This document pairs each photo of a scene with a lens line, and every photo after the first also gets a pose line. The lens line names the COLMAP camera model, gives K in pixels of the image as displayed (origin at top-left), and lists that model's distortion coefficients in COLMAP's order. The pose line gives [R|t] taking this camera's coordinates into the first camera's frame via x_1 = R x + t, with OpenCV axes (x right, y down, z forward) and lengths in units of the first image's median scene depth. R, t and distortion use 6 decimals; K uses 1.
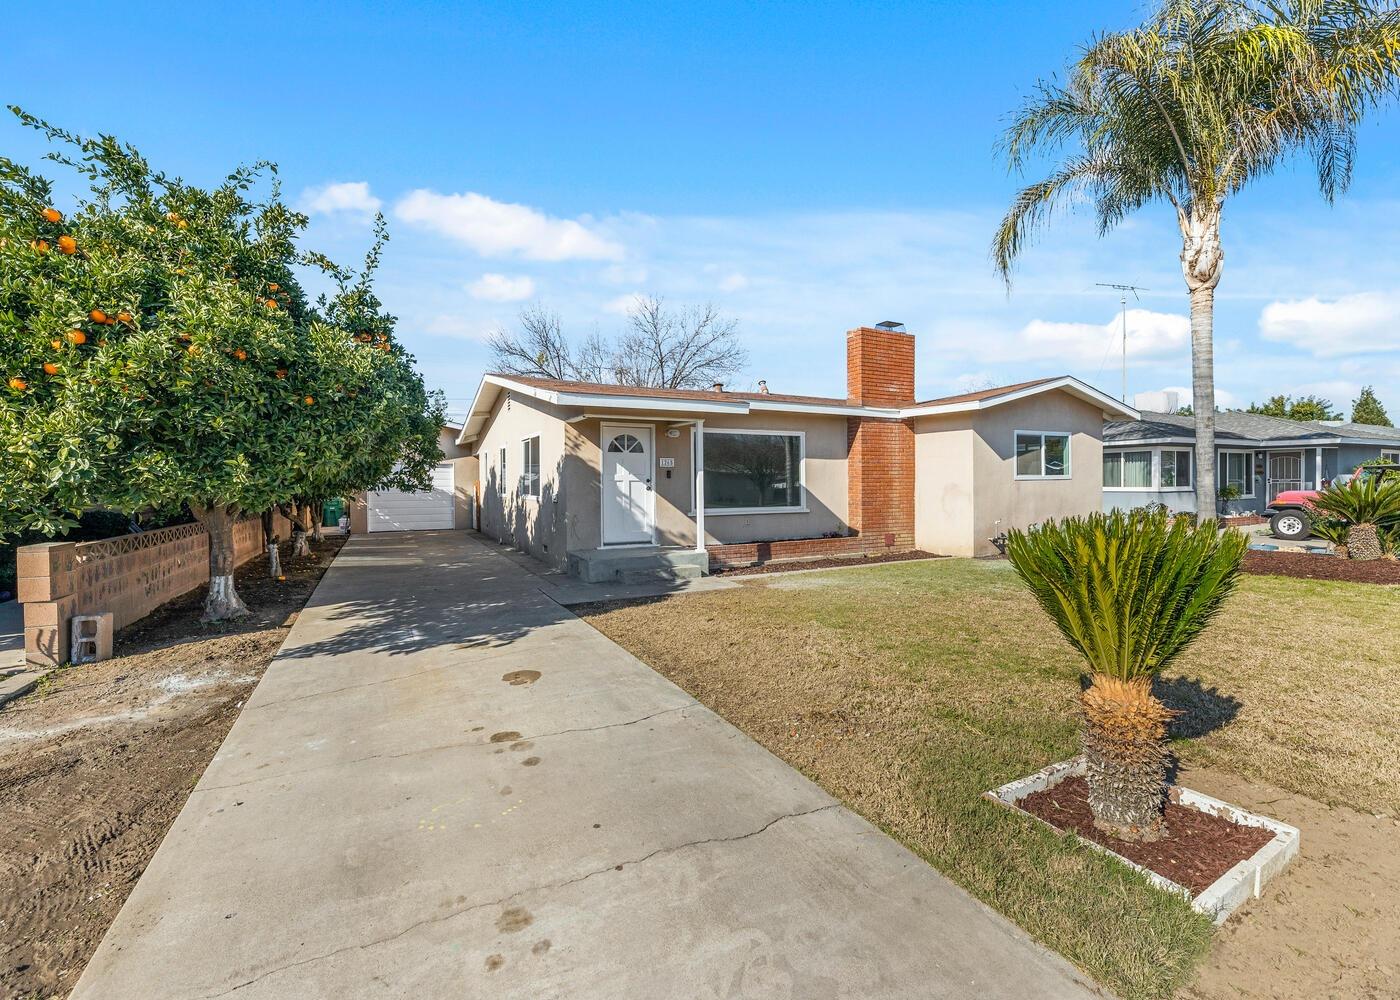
lens RADIAL K [[624.7, 0, 704.1], [0, 624.7, 490.4], [0, 0, 1]] dist [-0.007755, 0.001404]
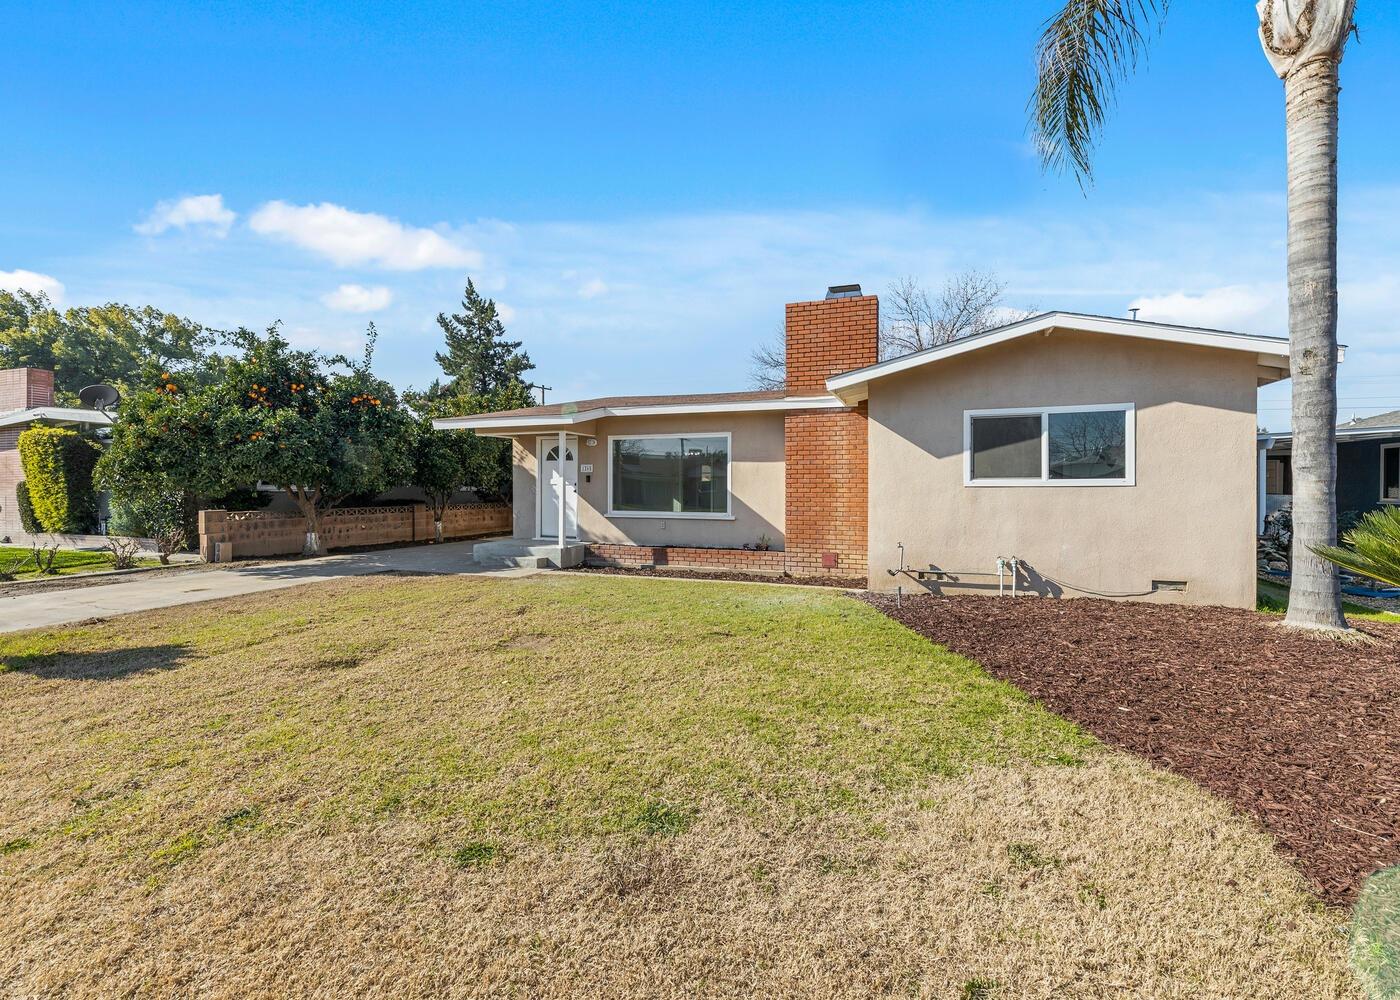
lens RADIAL K [[624.7, 0, 696.0], [0, 624.7, 493.0], [0, 0, 1]] dist [-0.007755, 0.001404]
pose [[0.657460, 0.016626, -0.753306, 0.838072], [-0.014610, 0.999850, 0.009316, -0.012435], [0.753348, 0.004881, 0.657604, 0.363734]]
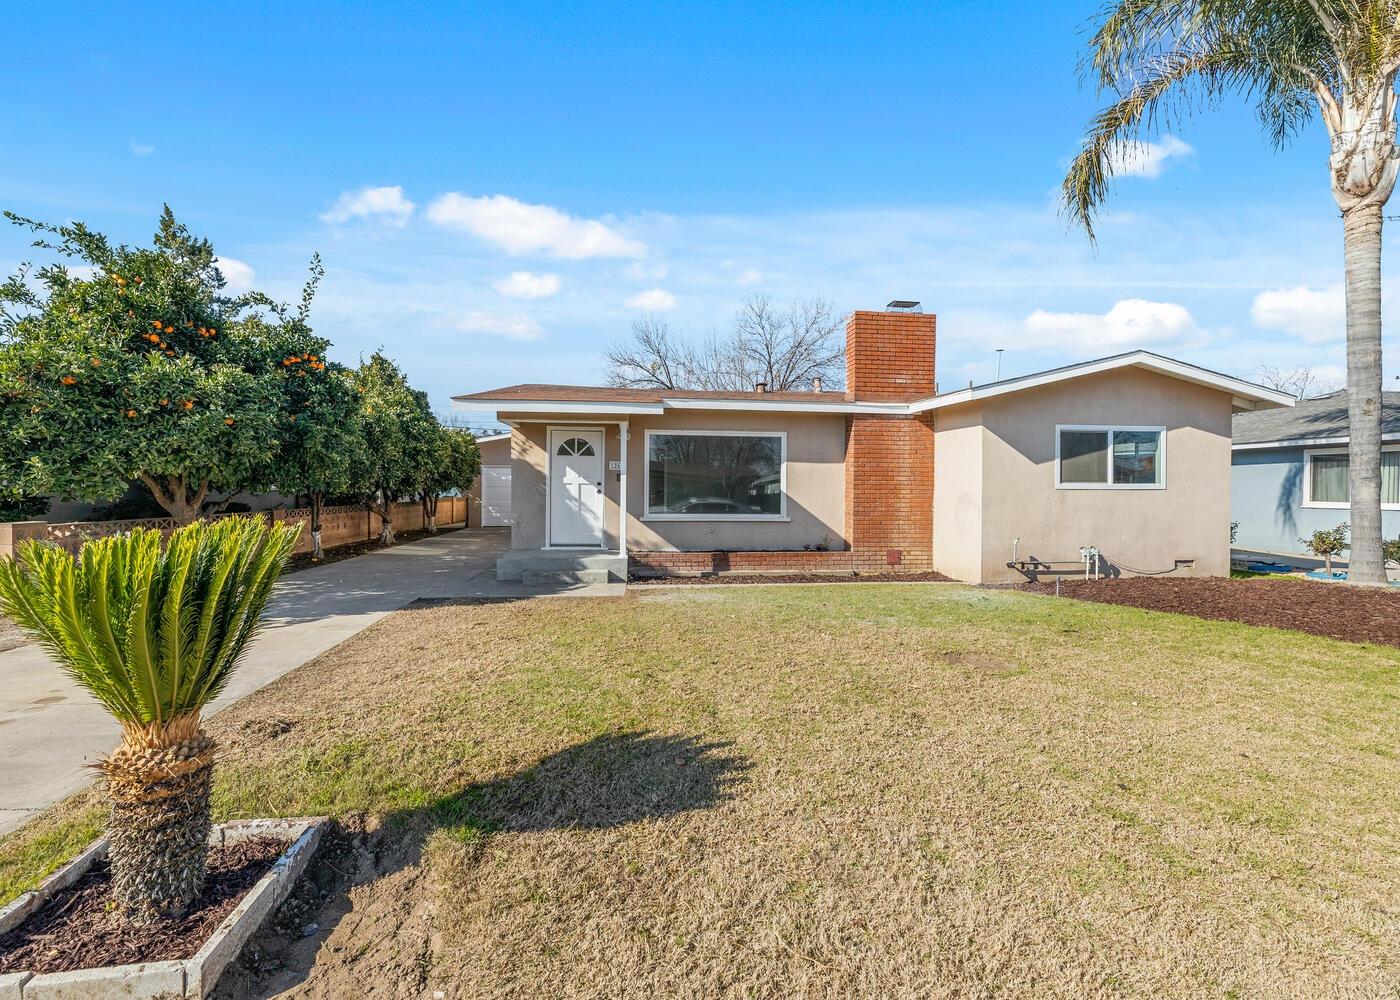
lens RADIAL K [[624.7, 0, 690.8], [0, 624.7, 497.3], [0, 0, 1]] dist [-0.007755, 0.001404]
pose [[0.929296, 0.019708, -0.368811, 0.374751], [-0.018754, 0.999805, 0.006170, -0.002708], [0.368861, 0.001183, 0.929484, 0.111299]]
